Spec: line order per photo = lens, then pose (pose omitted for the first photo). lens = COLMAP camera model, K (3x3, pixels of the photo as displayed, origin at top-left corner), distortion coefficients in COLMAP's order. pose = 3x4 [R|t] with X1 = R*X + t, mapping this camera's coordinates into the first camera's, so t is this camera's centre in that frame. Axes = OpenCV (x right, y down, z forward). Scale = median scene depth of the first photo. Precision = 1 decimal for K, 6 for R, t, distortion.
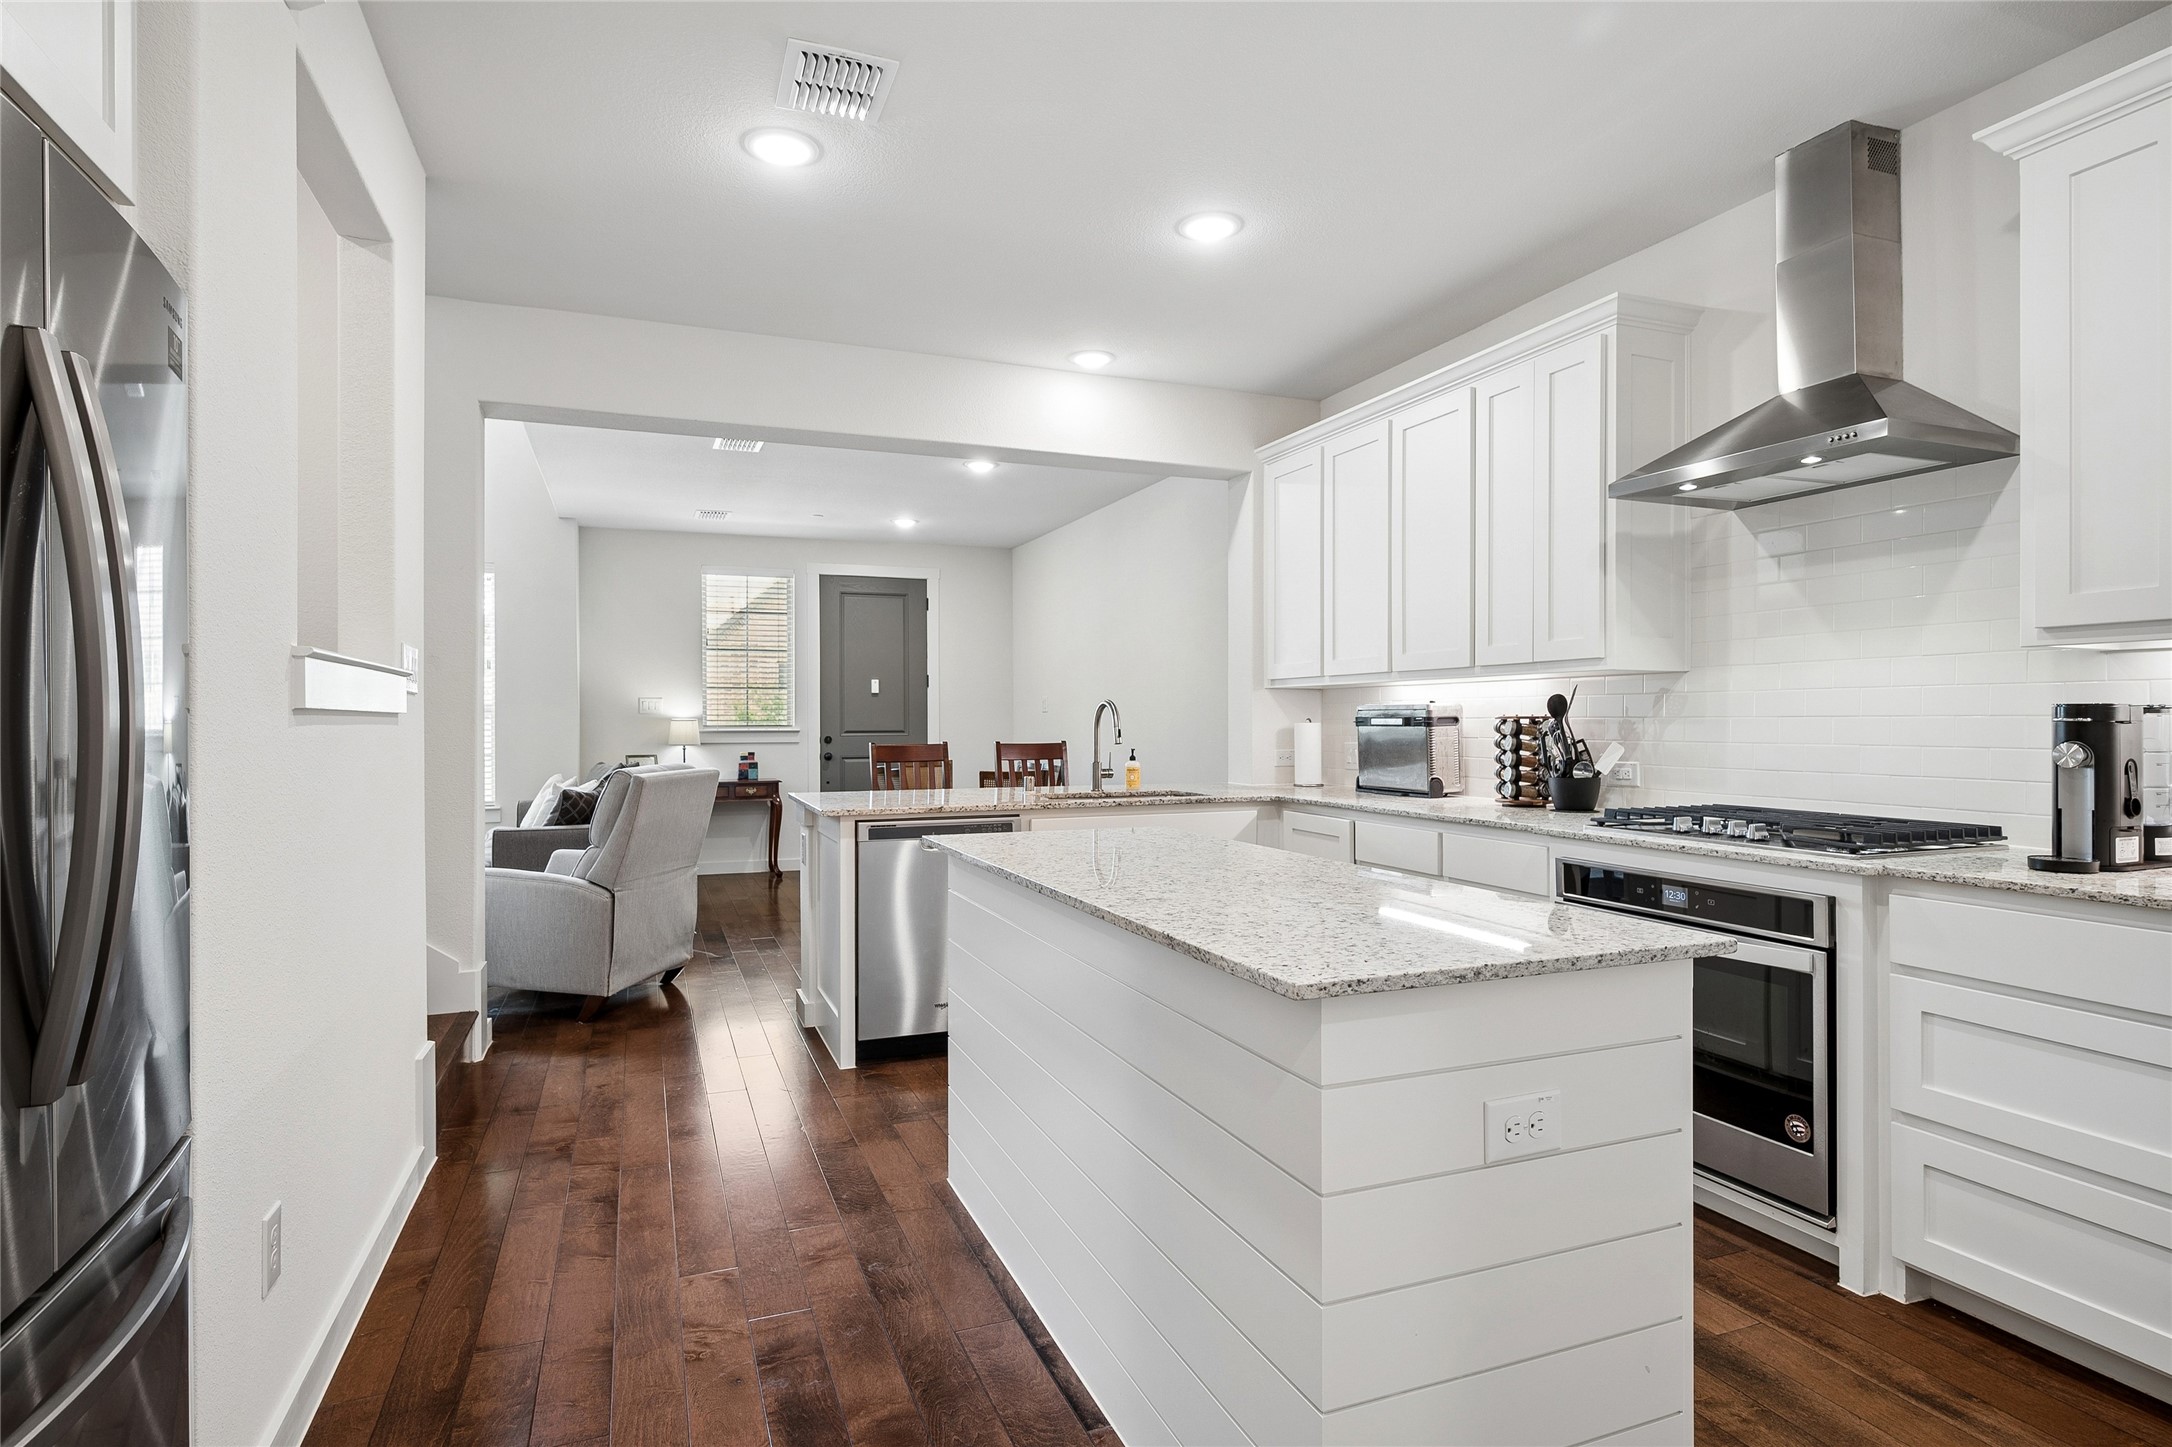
lens RADIAL K [[1116.4, 0, 1086.0], [0, 1116.4, 723.5], [0, 0, 1]] dist [-0.000853, 0.000534]
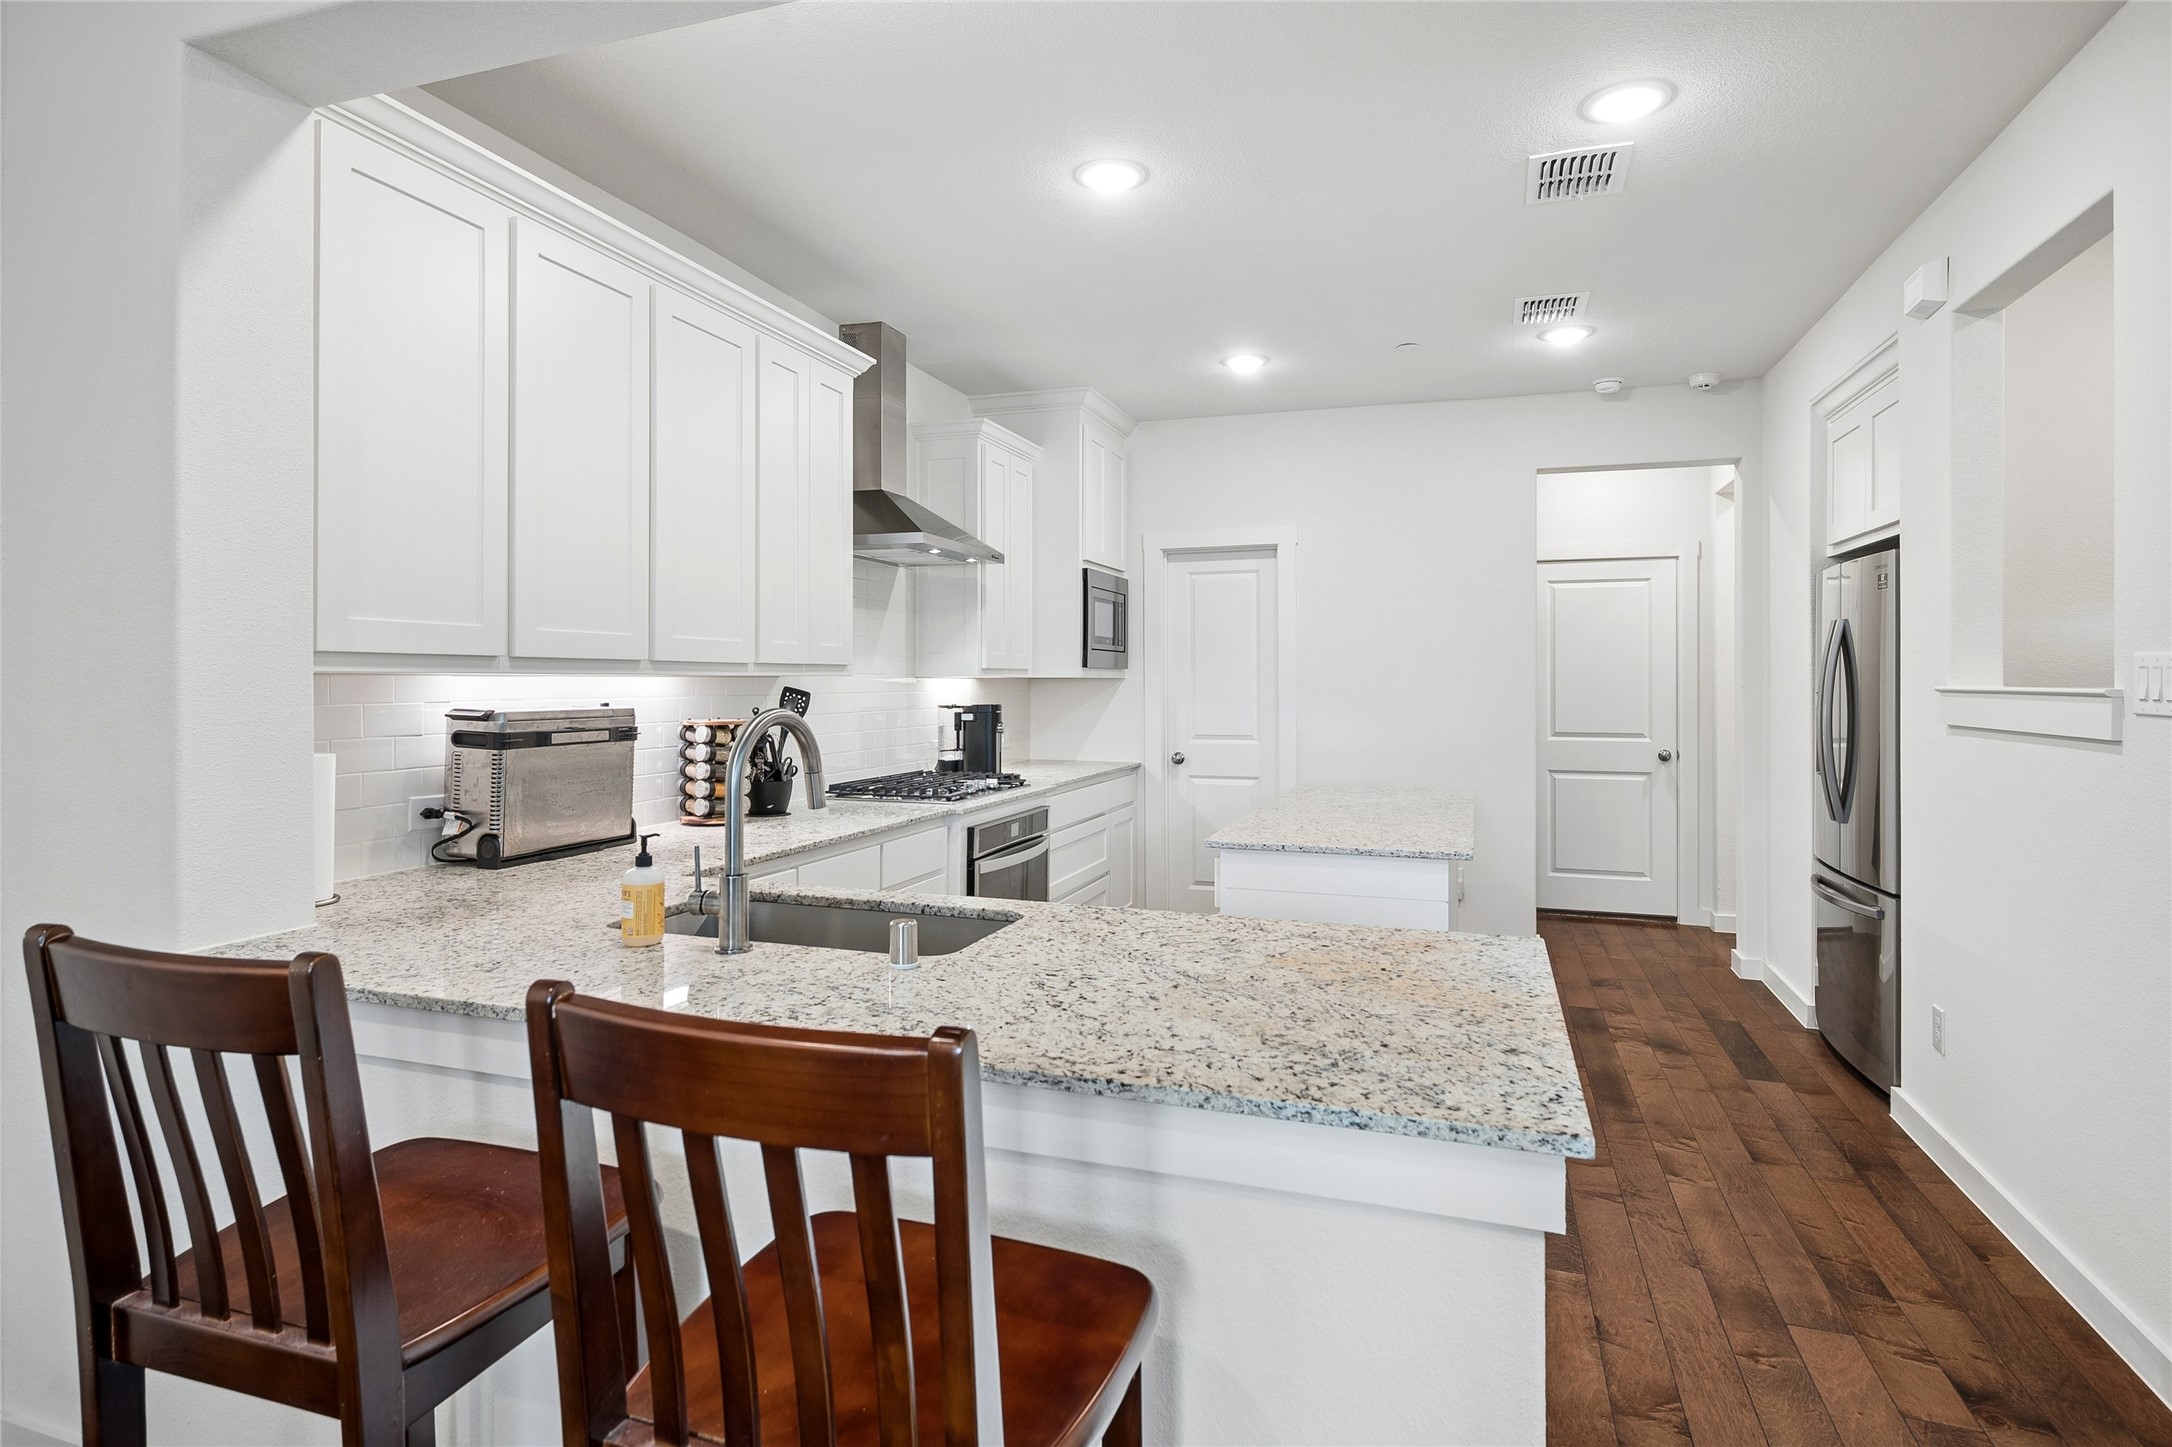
lens RADIAL K [[1154.9, 0, 1081.8], [0, 1154.9, 671.3], [0, 0, 1]] dist [0.001116, 0.000172]
pose [[-0.758851, 0.006591, 0.651231, -0.373422], [0.002617, 0.999972, -0.007071, -0.034258], [-0.651259, -0.003662, -0.758847, 1.359600]]
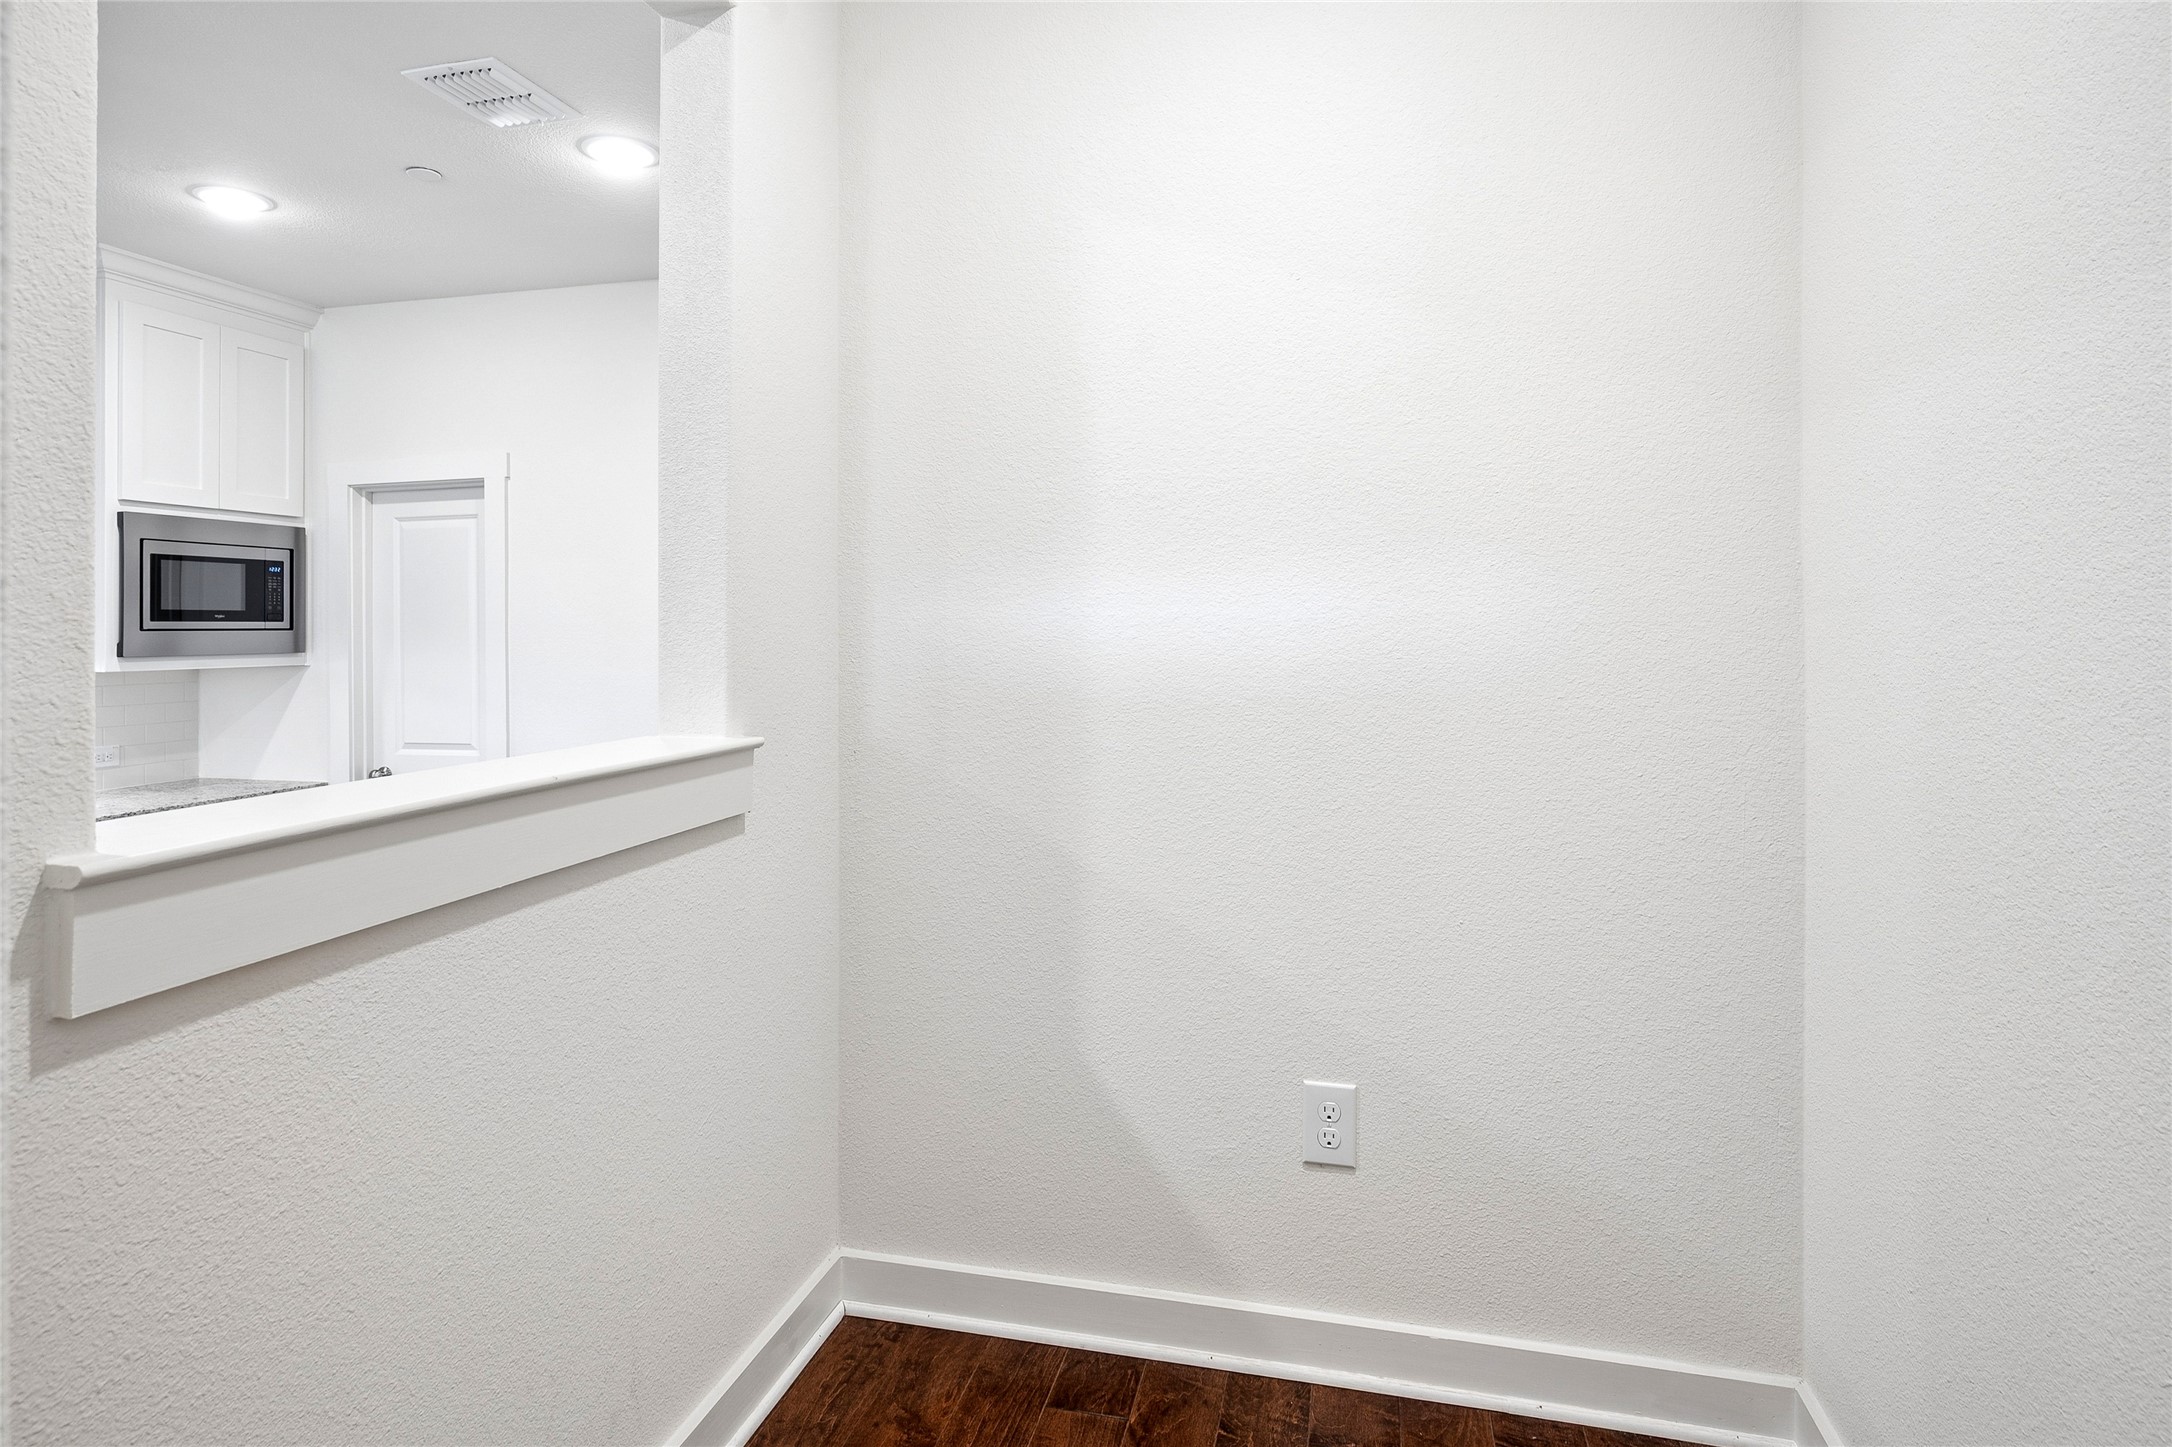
lens RADIAL K [[1174.1, 0, 1082.0], [0, 1174.1, 620.8], [0, 0, 1]] dist [-0.002837, -0.000504]
pose [[-0.808303, 0.010891, 0.588666, -0.655532], [0.010707, 0.999935, -0.003797, -0.064131], [-0.588669, 0.003234, -0.808368, 0.674589]]
